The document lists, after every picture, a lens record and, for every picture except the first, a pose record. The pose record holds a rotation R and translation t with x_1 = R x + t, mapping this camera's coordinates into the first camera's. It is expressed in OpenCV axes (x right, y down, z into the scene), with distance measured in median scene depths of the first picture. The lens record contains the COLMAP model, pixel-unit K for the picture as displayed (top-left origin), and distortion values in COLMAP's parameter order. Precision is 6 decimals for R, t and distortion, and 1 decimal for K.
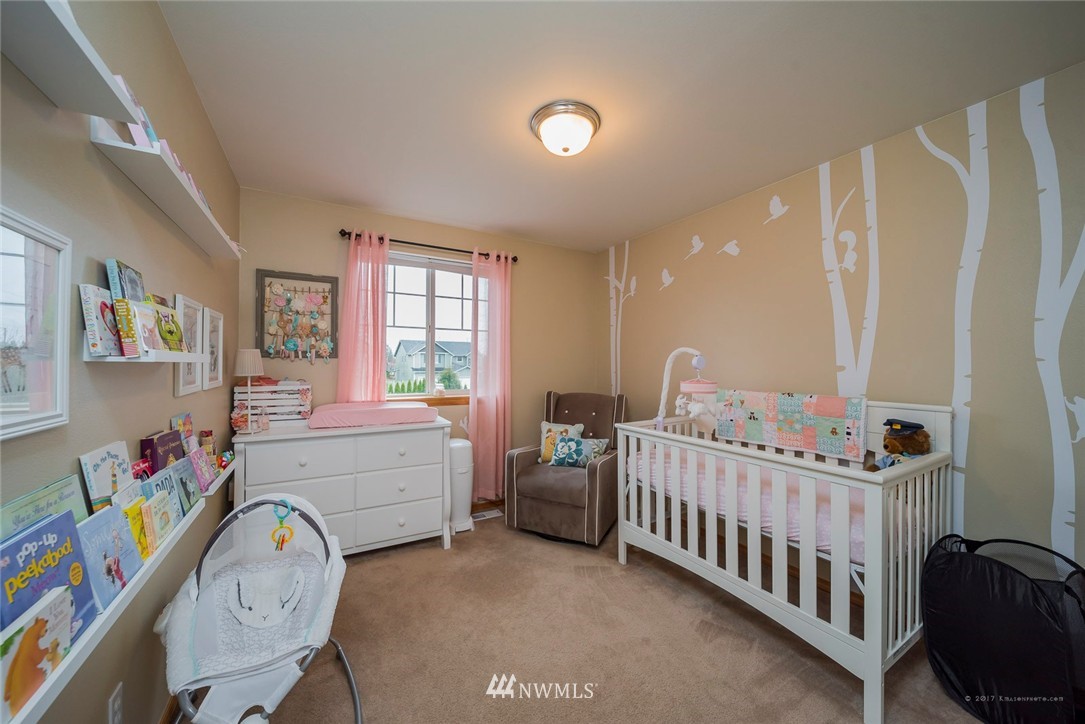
lens RADIAL K [[383.7, 0, 549.5], [0, 383.7, 363.1], [0, 0, 1]] dist [-0.002266, -0.001090]
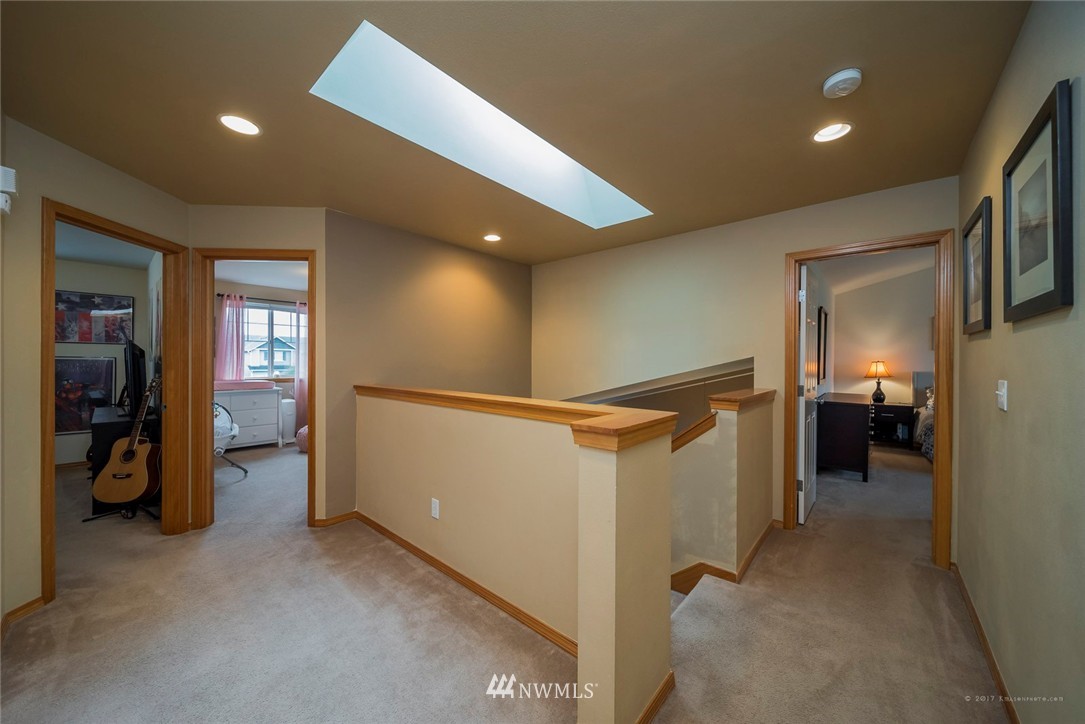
lens RADIAL K [[383.7, 0, 537.5], [0, 383.7, 359.8], [0, 0, 1]] dist [-0.002266, -0.001090]
pose [[0.953933, -0.004713, 0.299983, 0.387953], [0.004767, 0.999988, 0.000550, 0.003500], [-0.299982, 0.000905, 0.953944, -1.230754]]
